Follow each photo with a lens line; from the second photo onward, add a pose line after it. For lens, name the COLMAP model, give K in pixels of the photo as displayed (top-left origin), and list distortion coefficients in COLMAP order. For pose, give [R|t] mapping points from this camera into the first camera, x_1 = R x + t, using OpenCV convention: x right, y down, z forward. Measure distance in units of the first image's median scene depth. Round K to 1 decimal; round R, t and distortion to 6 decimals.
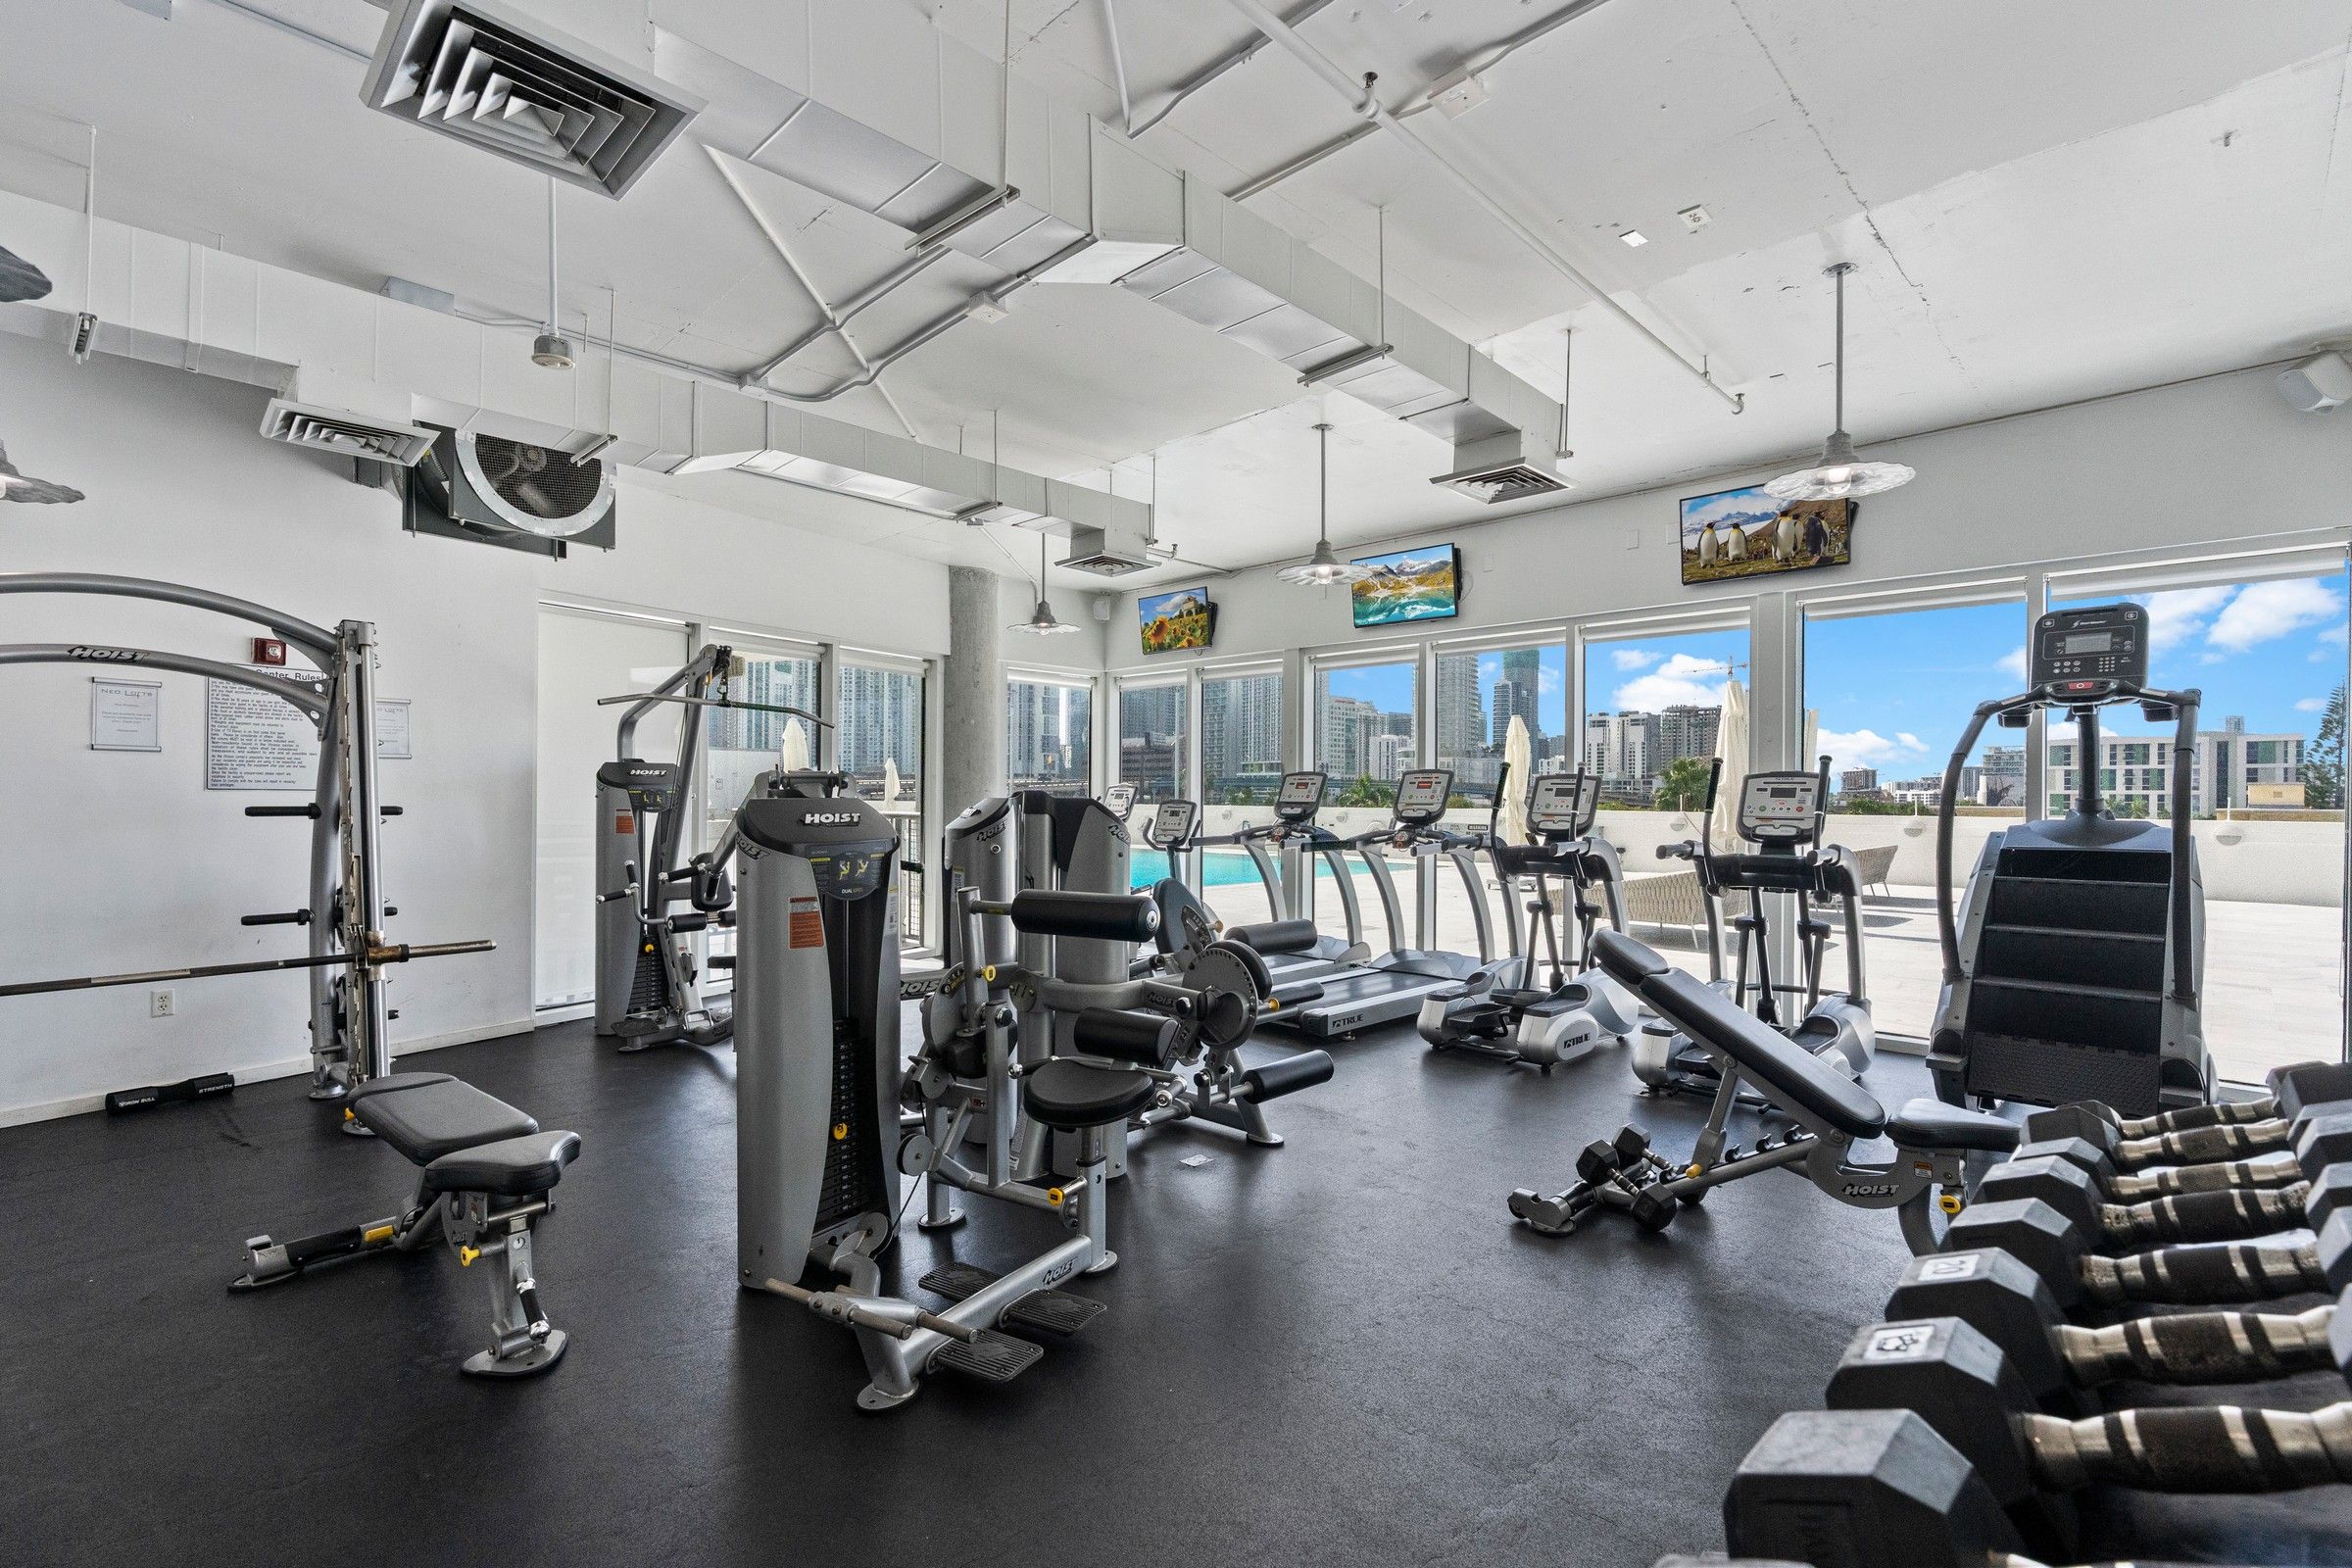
lens RADIAL K [[1058.1, 0, 1177.5], [0, 1058.1, 793.6], [0, 0, 1]] dist [-0.007962, 0.001567]
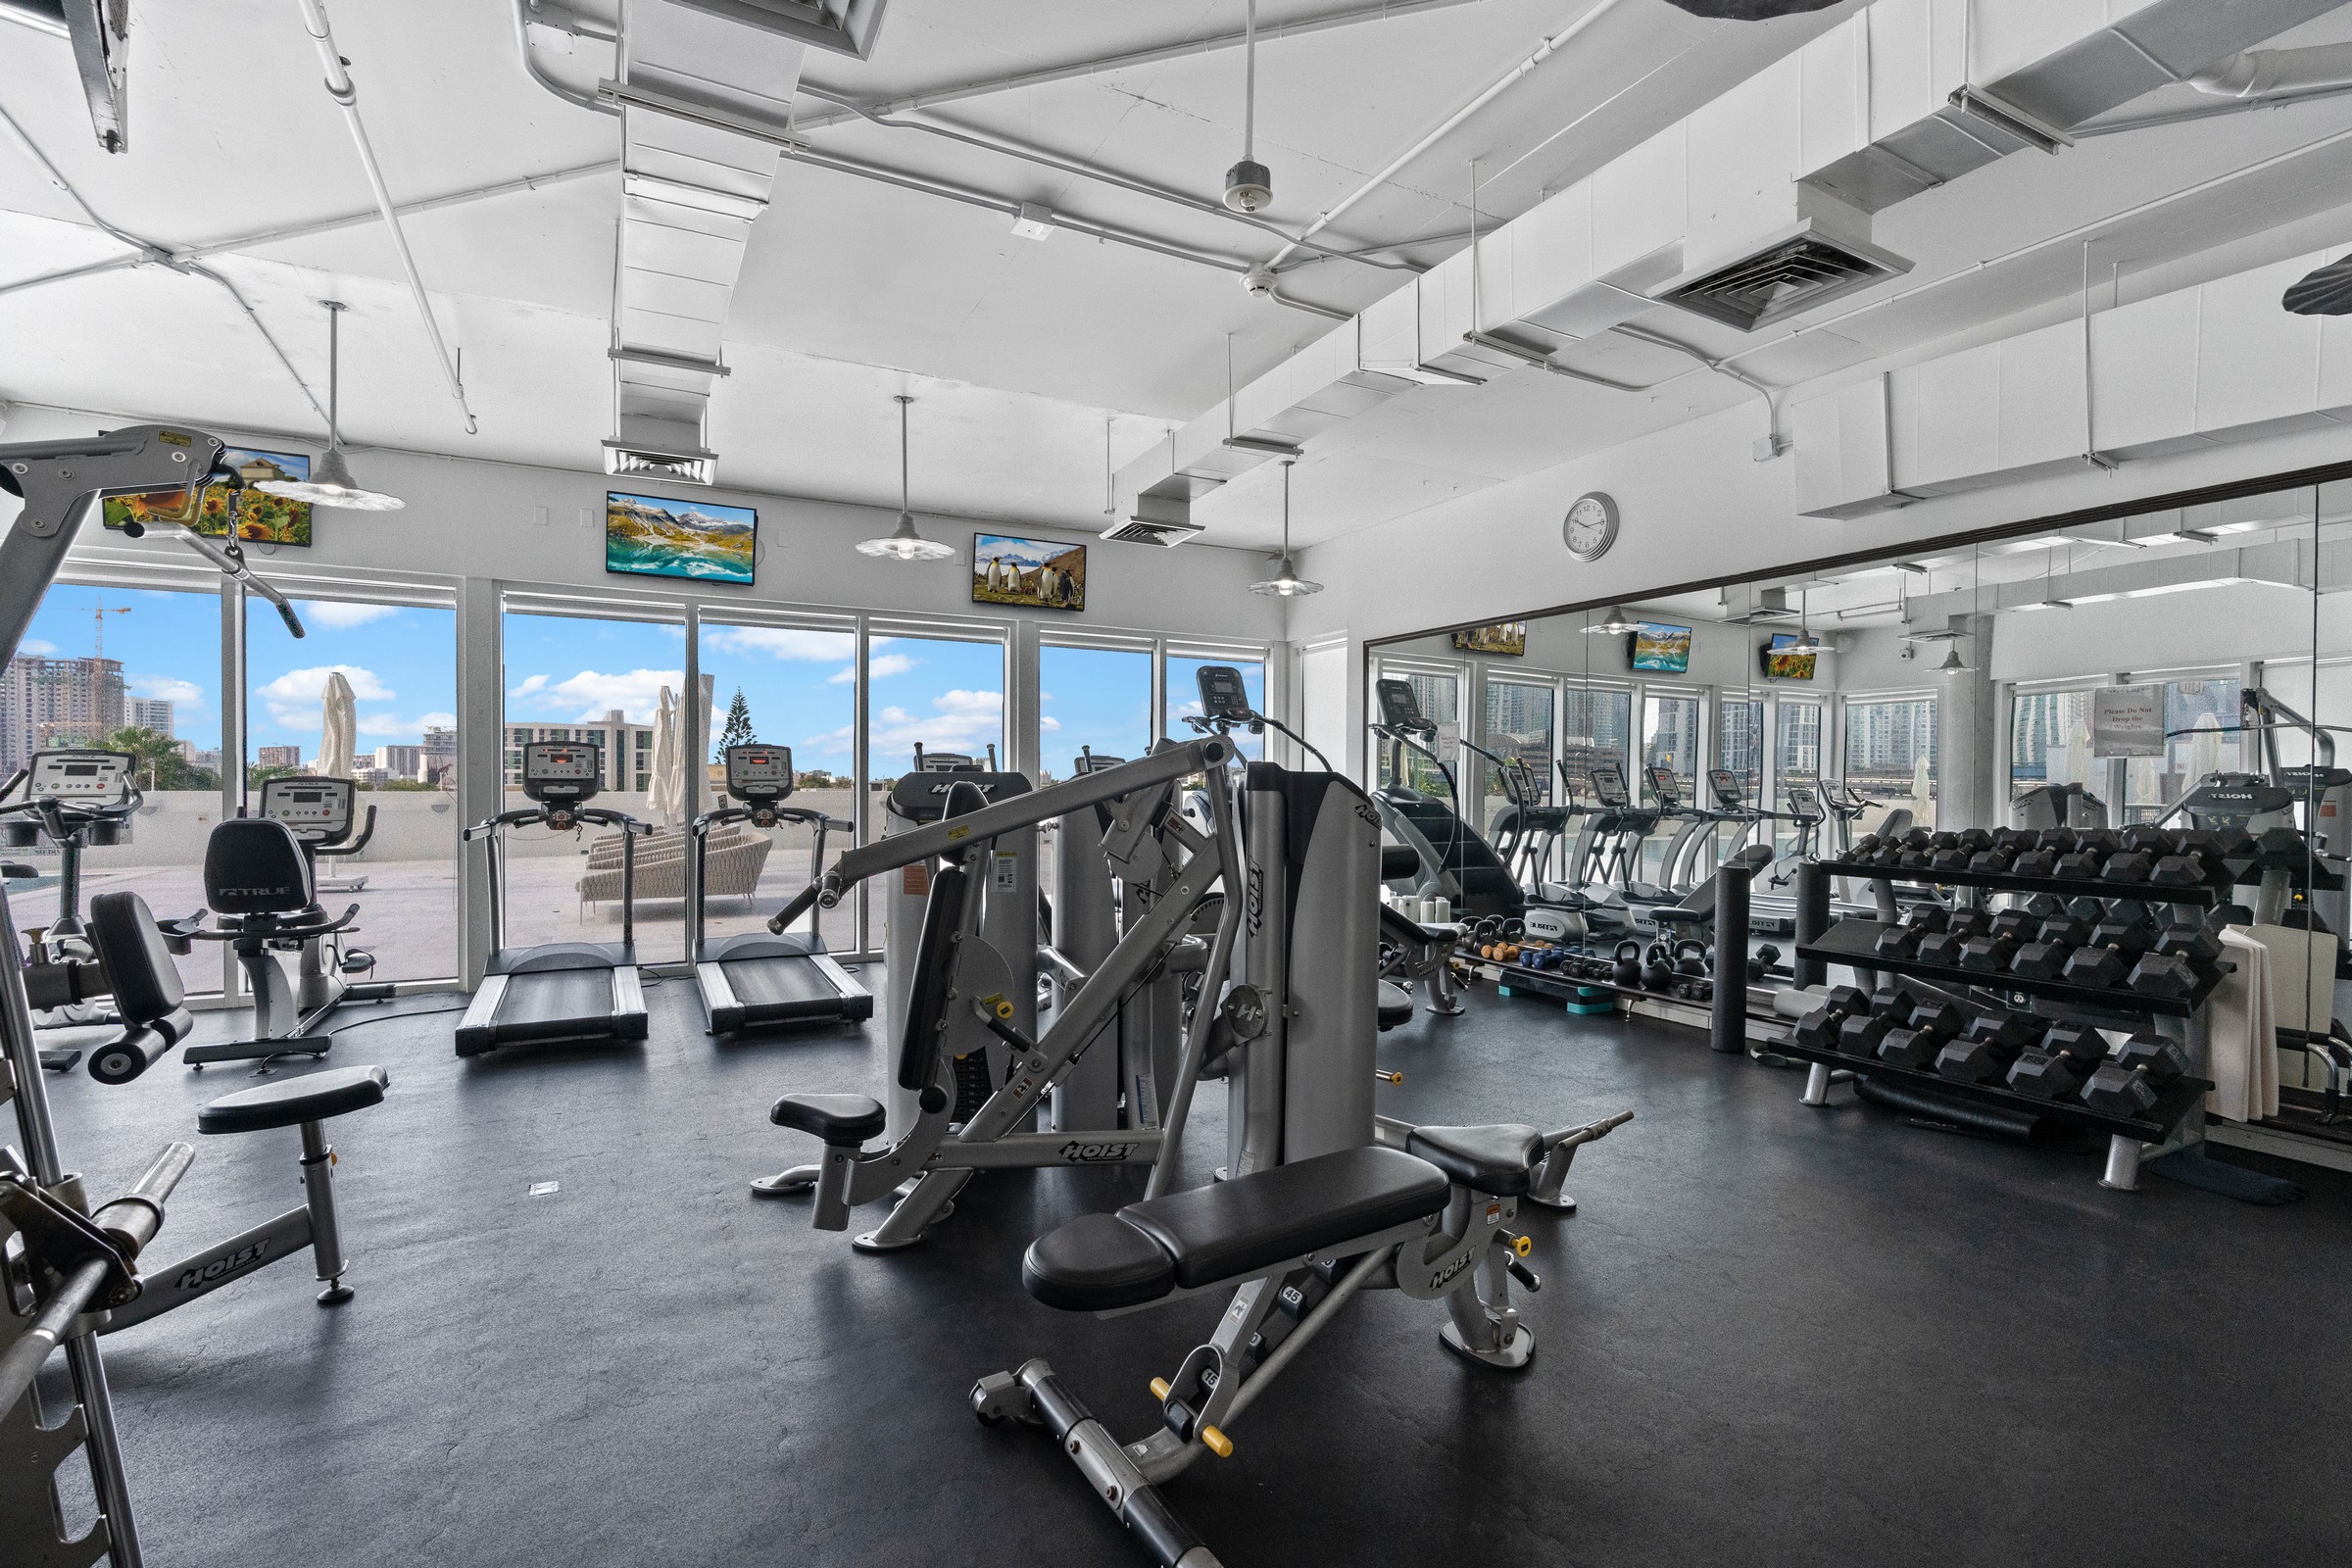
lens RADIAL K [[1058.1, 0, 1170.5], [0, 1058.1, 785.0], [0, 0, 1]] dist [-0.007962, 0.001567]
pose [[0.305750, -0.006629, 0.952089, -0.619956], [-0.004928, 0.999951, 0.008545, 0.003634], [-0.952099, -0.007304, 0.305702, 0.402025]]
